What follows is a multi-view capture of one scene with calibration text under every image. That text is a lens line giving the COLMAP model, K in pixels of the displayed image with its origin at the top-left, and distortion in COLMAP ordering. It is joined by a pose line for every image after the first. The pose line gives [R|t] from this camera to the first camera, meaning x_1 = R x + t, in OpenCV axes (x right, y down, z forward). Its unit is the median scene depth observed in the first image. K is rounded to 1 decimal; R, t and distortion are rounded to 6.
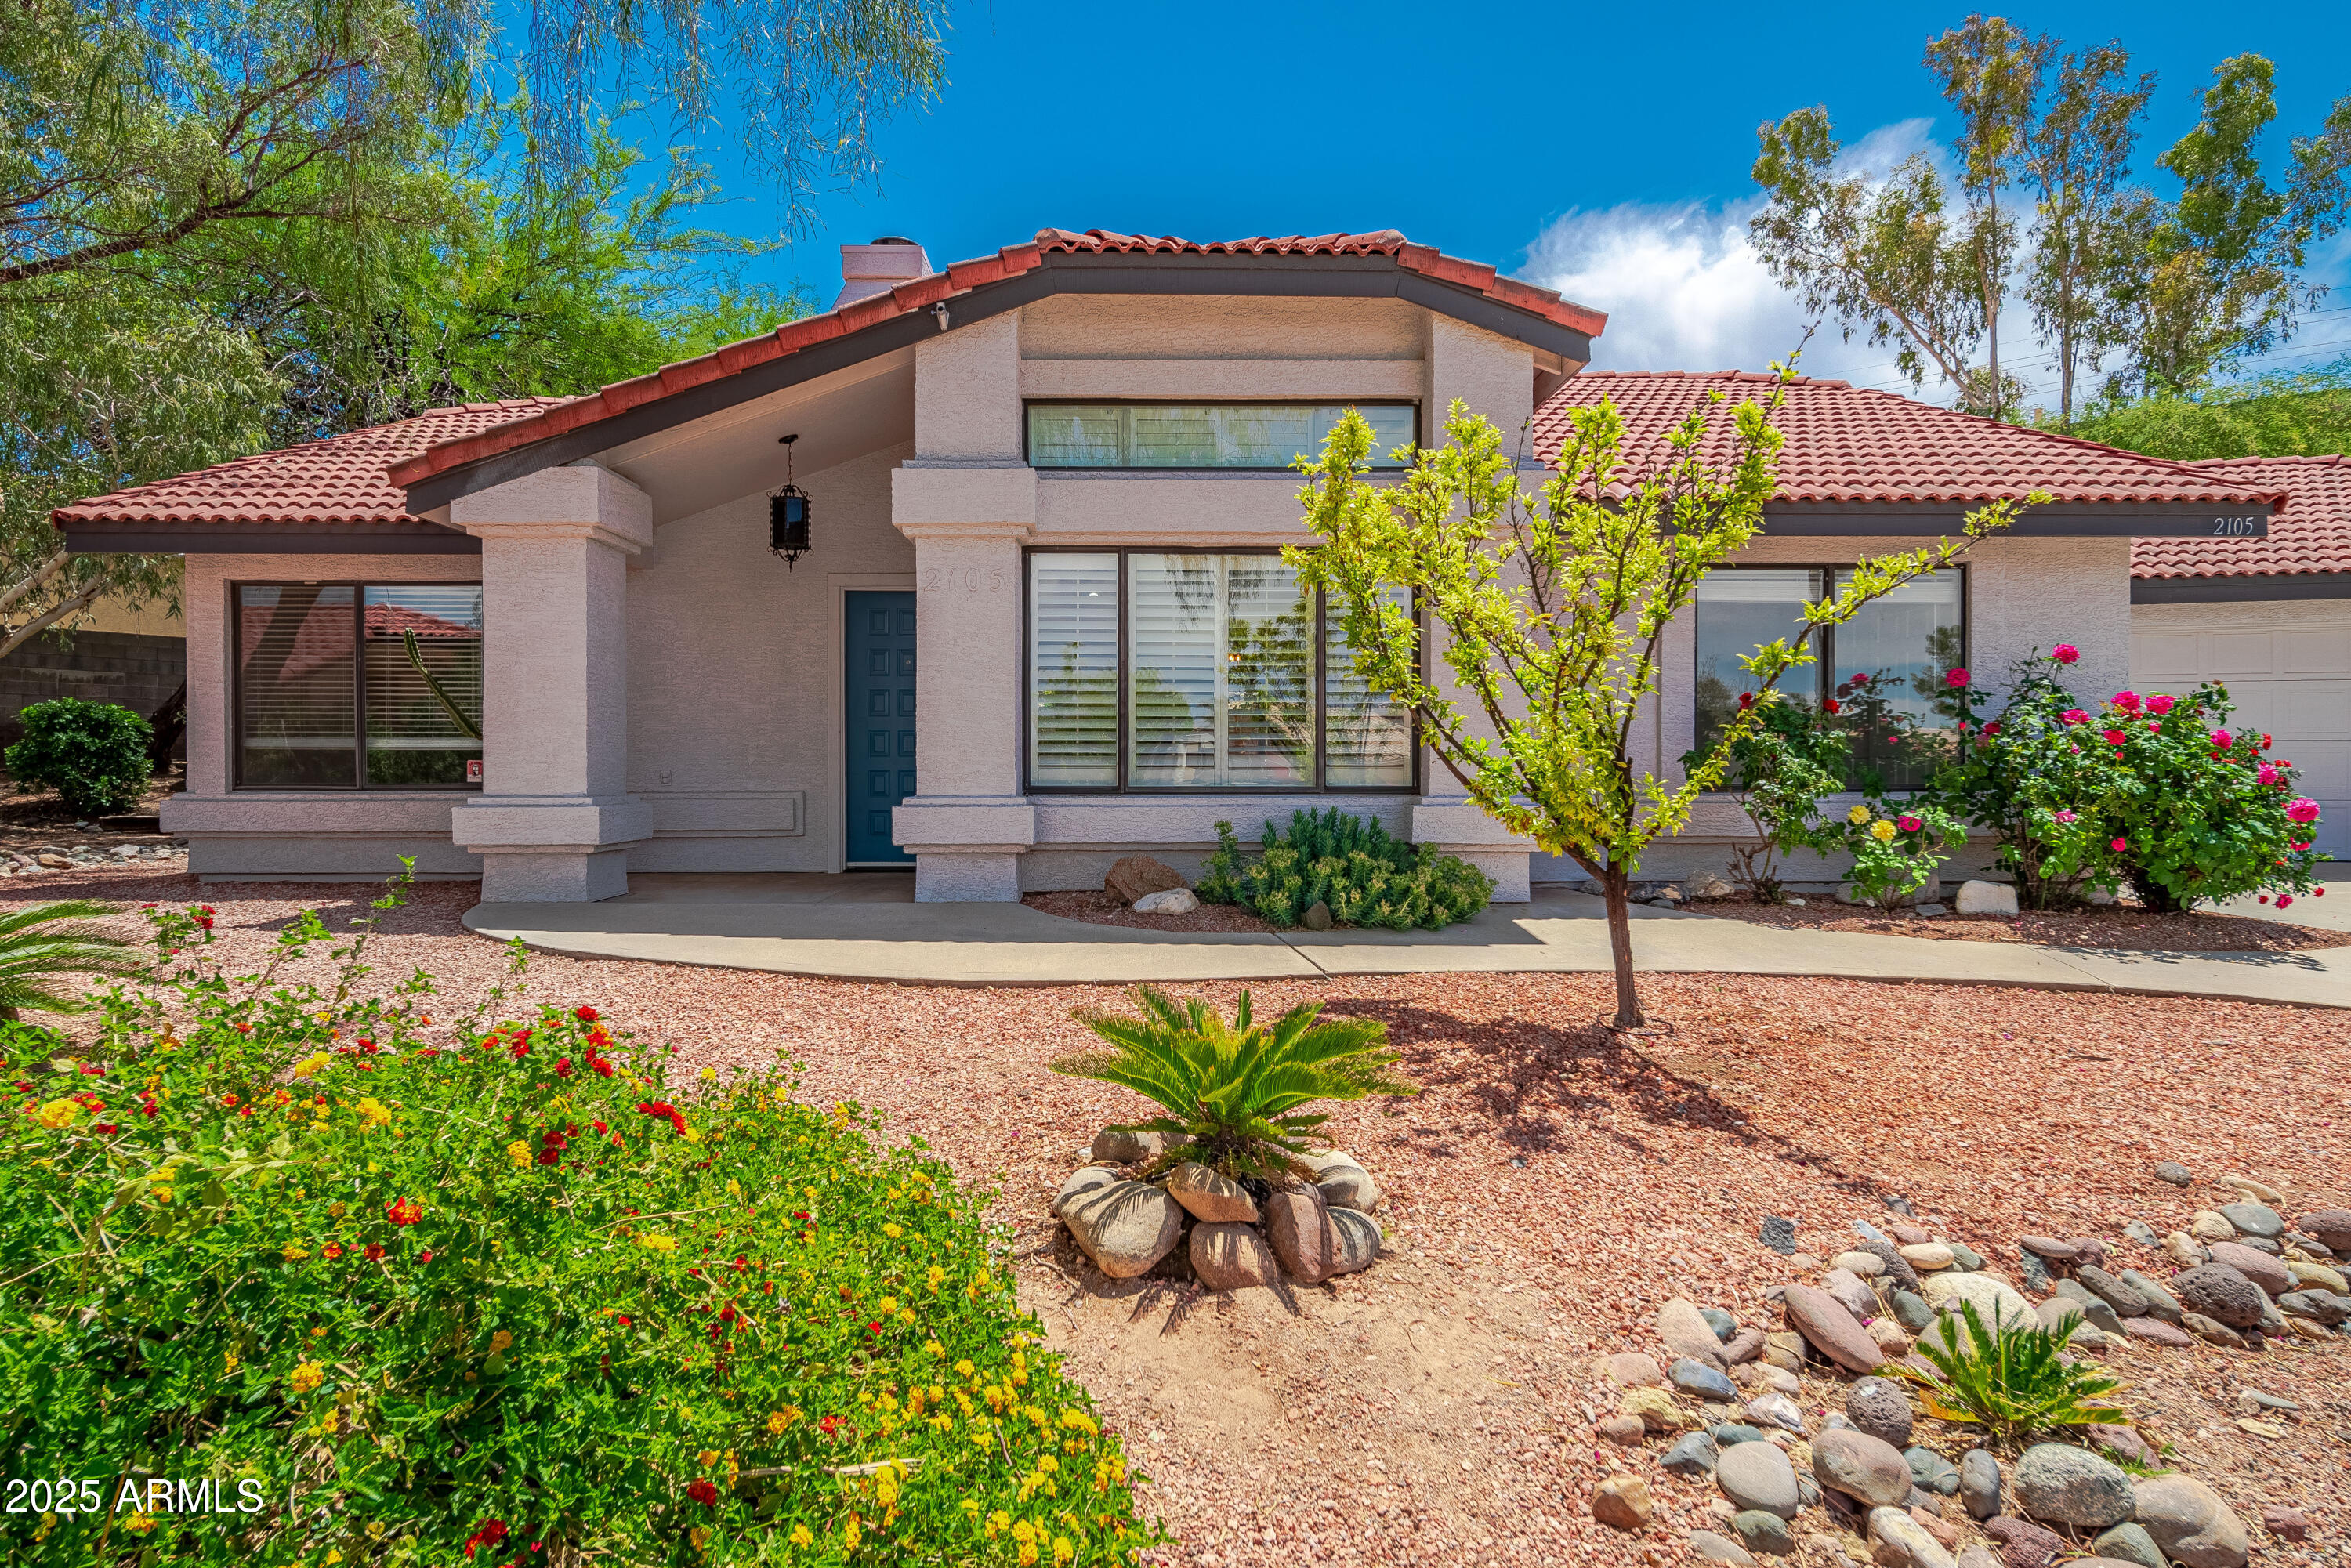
lens RADIAL K [[1259.3, 0, 1180.8], [0, 1259.3, 778.7], [0, 0, 1]] dist [0.014873, -0.003627]
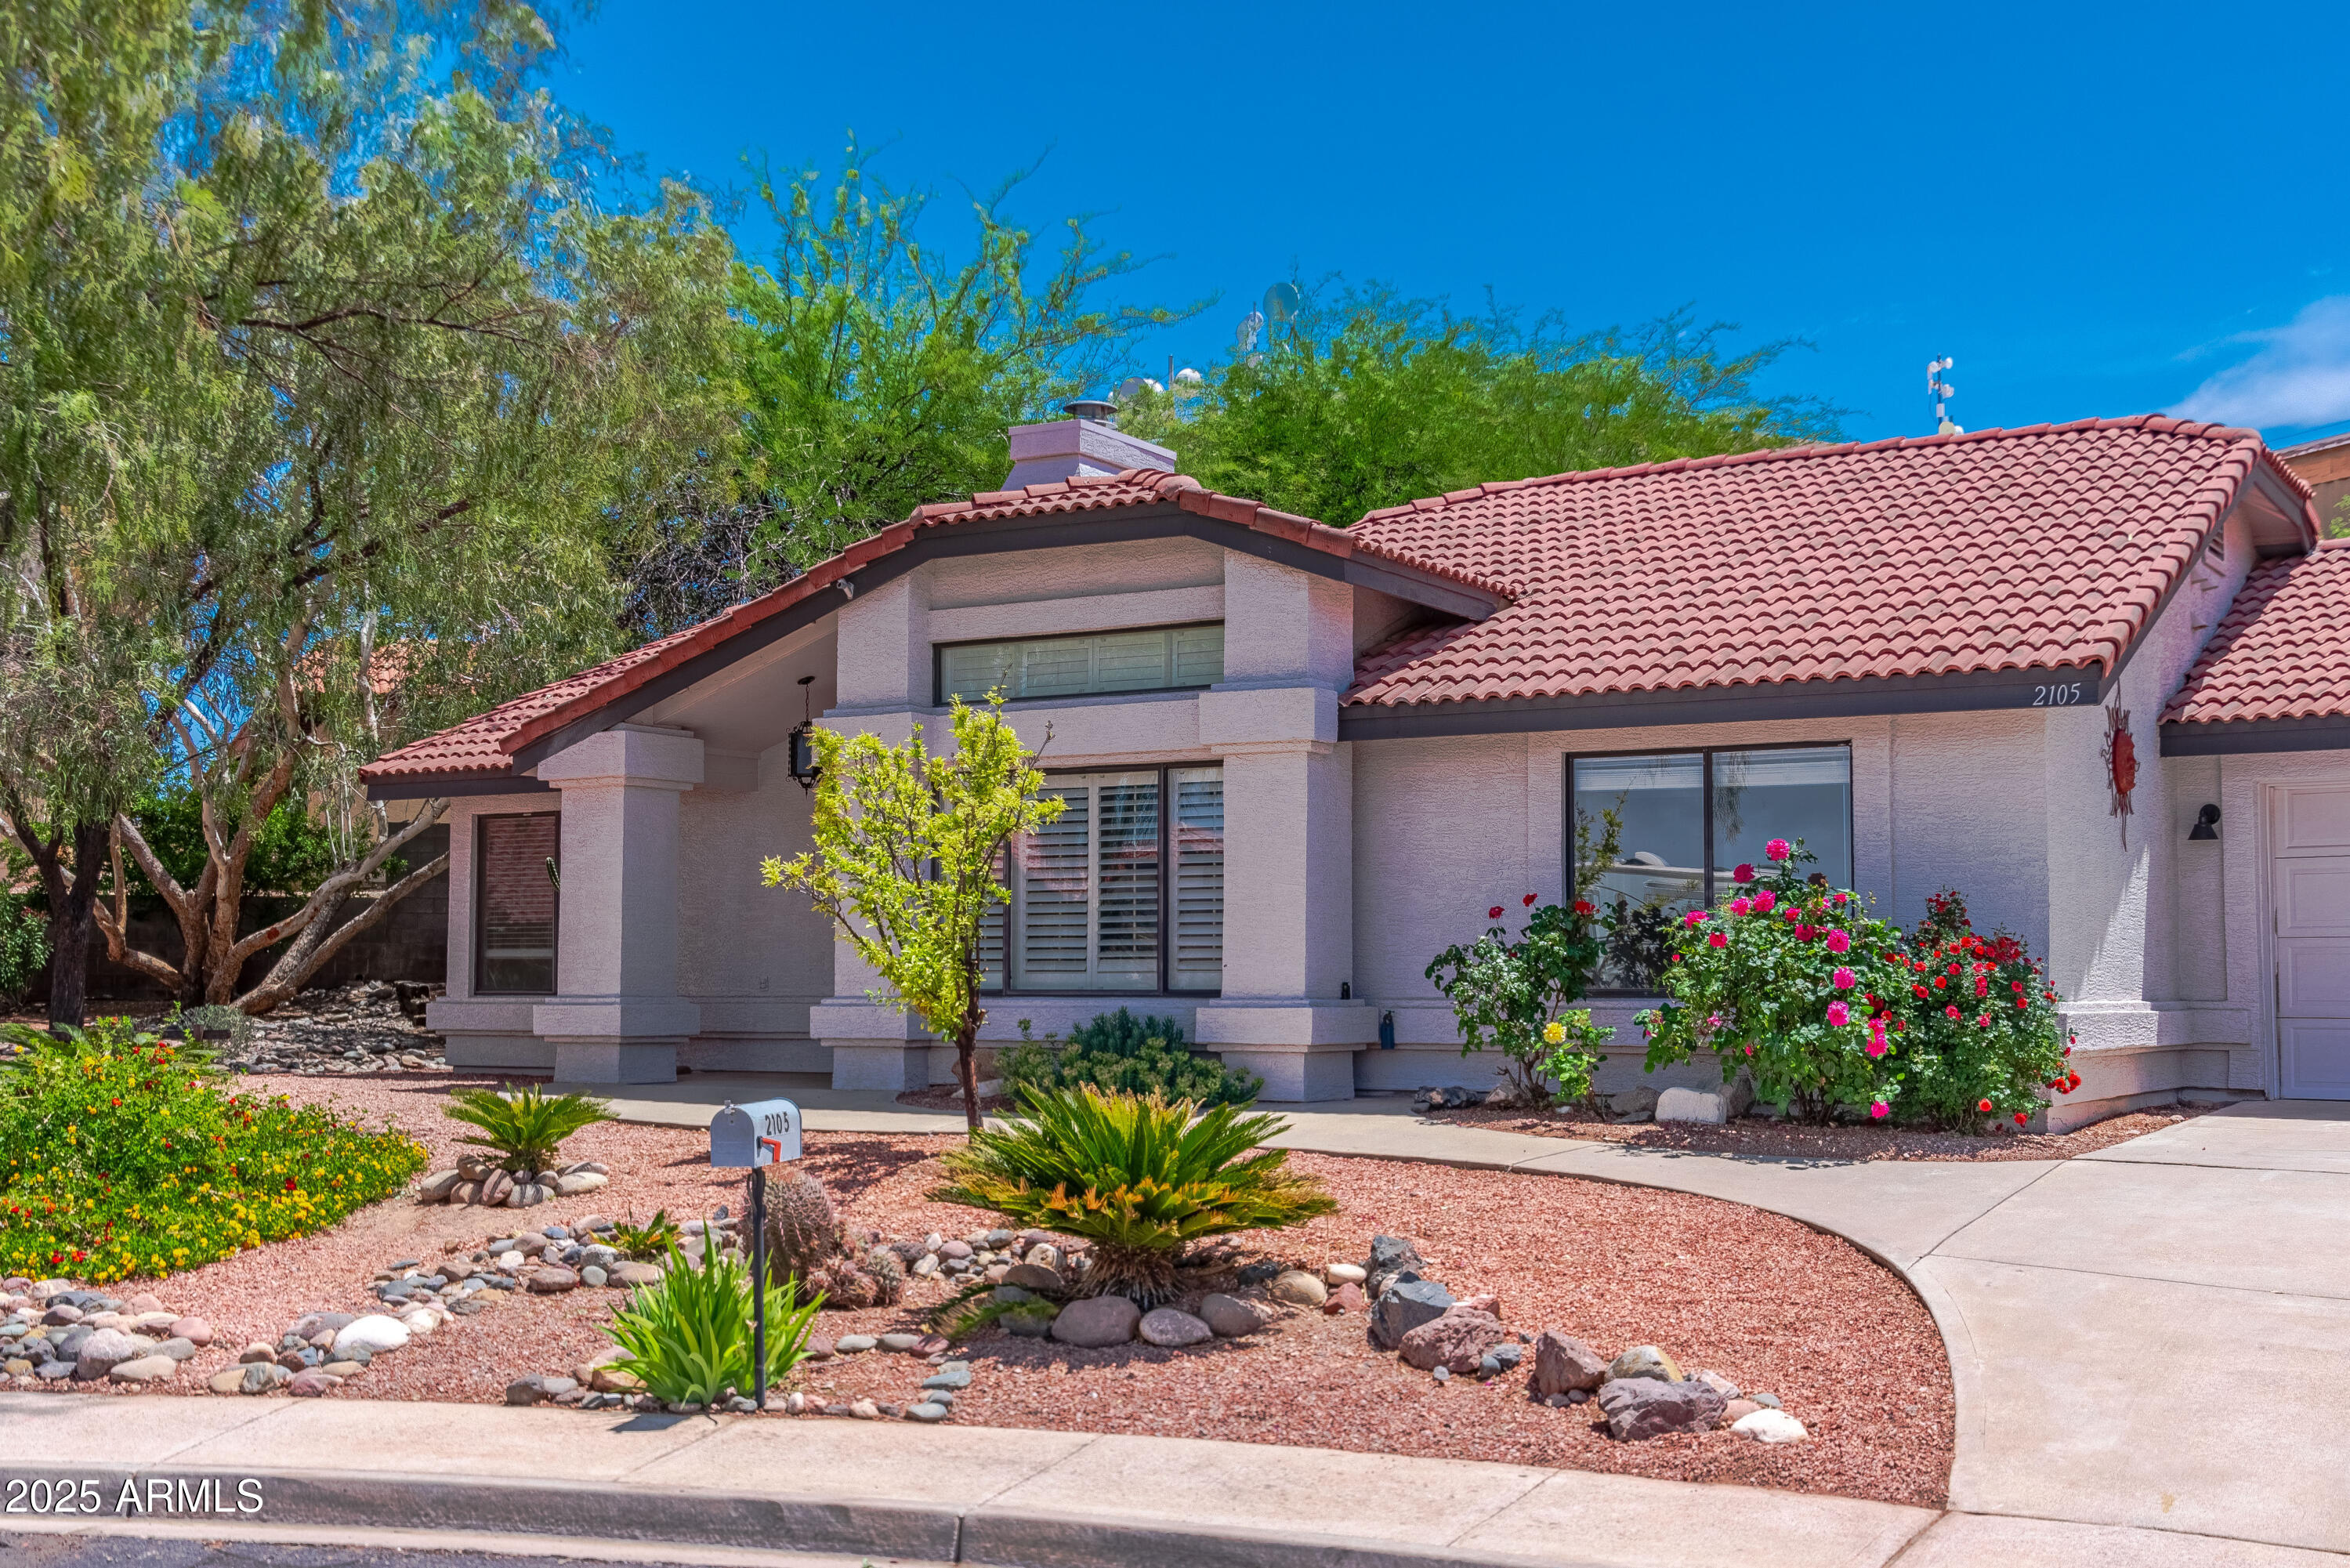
lens RADIAL K [[2620.1, 0, 1237.1], [0, 2620.1, 842.4], [0, 0, 1]] dist [0.015234, 0.000000]
pose [[0.861408, -0.026856, -0.507203, 1.322841], [-0.006590, 0.997926, -0.064032, 0.023736], [0.507871, 0.058501, 0.859445, -0.879232]]
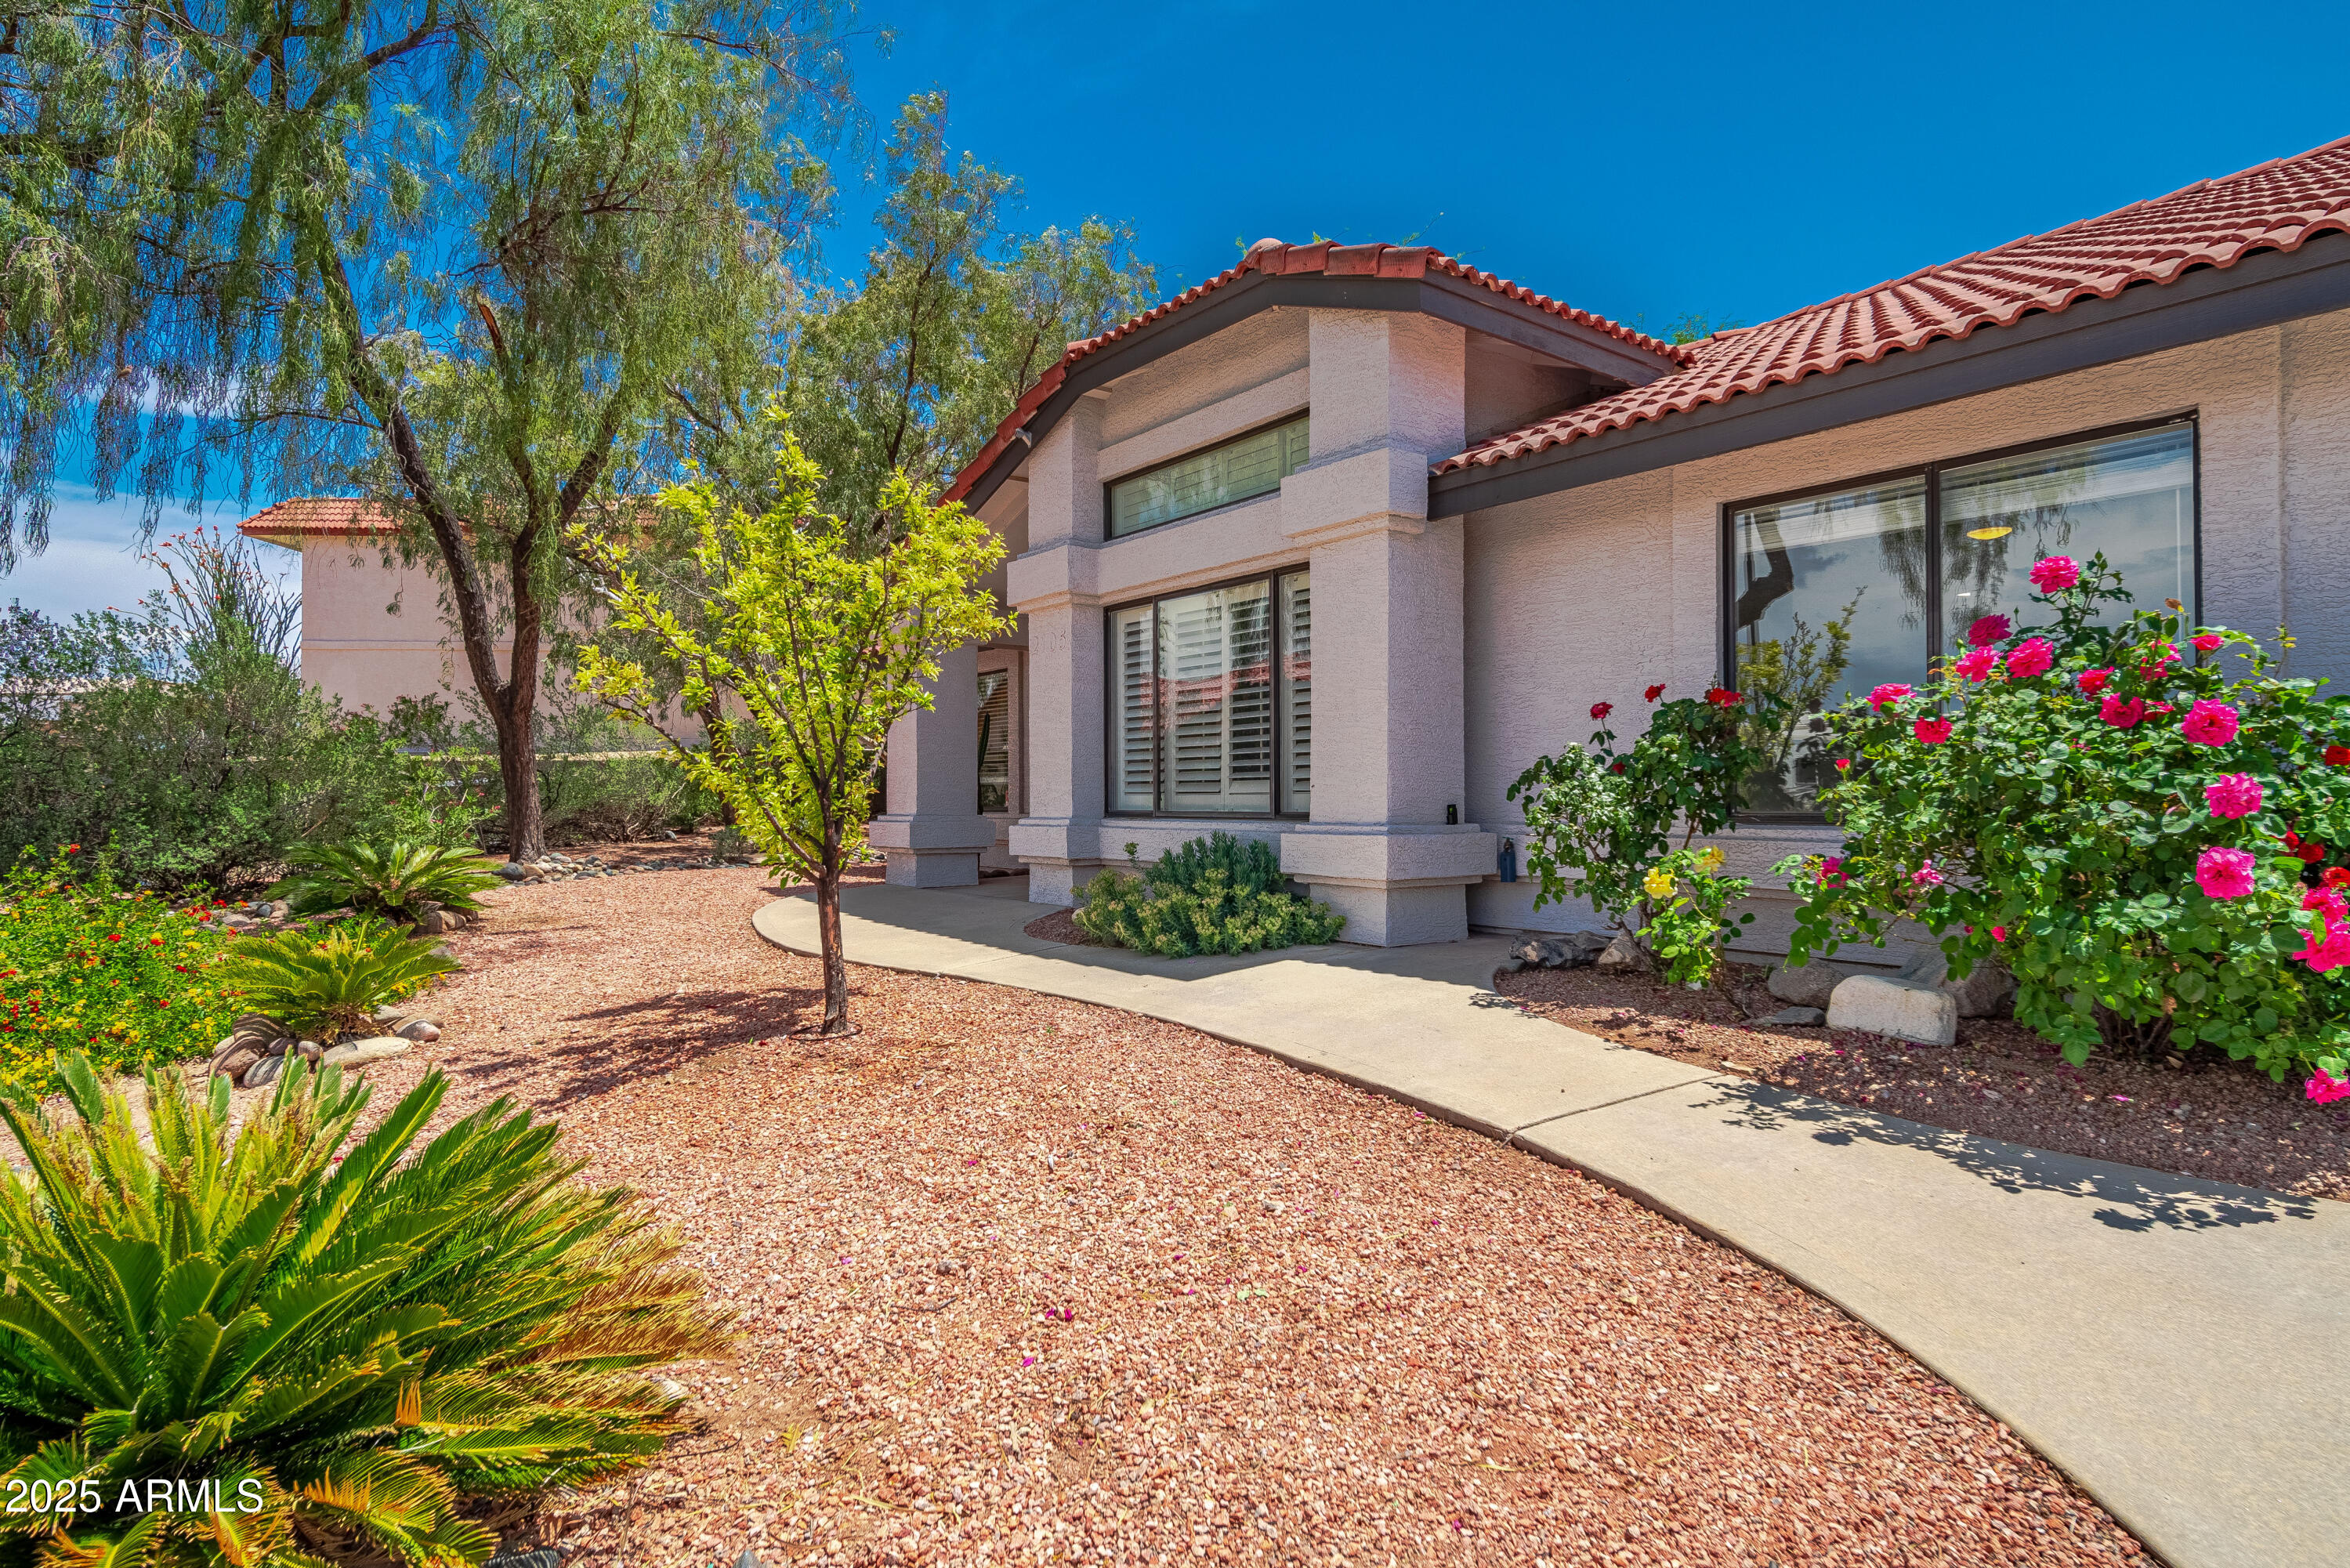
lens RADIAL K [[1258.8, 0, 1208.5], [0, 1258.8, 768.7], [0, 0, 1]] dist [0.014873, -0.003627]
pose [[0.614868, -0.021498, -0.788337, 0.887302], [-0.005731, 0.999480, -0.031726, 0.003665], [0.788609, 0.024025, 0.614425, 0.368680]]
